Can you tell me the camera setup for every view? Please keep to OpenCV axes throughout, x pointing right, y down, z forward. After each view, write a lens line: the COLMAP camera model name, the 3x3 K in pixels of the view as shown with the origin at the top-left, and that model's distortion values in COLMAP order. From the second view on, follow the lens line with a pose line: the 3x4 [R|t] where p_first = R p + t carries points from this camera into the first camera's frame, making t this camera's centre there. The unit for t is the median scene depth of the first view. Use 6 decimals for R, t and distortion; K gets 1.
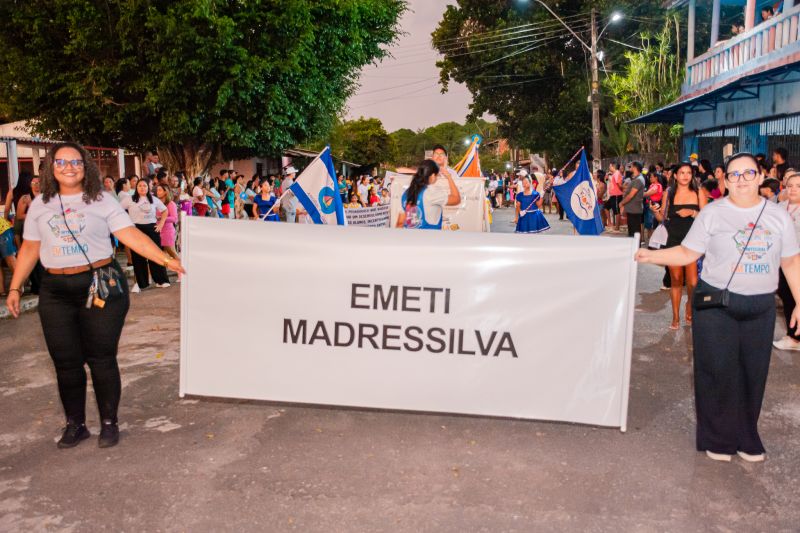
lens RADIAL K [[817.5, 0, 400.0], [0, 817.5, 266.5], [0, 0, 1]] dist [0.011771, 0.029553]
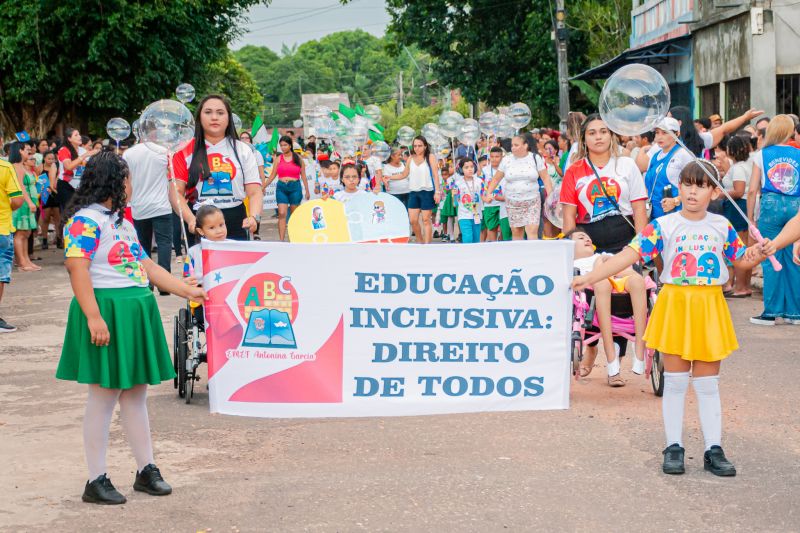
lens RADIAL K [[1700.7, 0, 400.0], [0, 1700.7, 266.5], [0, 0, 1]] dist [0.814531, -0.287610]
pose [[0.996147, -0.011663, 0.086918, -0.037163], [0.015216, 0.999070, -0.040338, 0.056812], [-0.086367, 0.041505, 0.995398, -0.496081]]
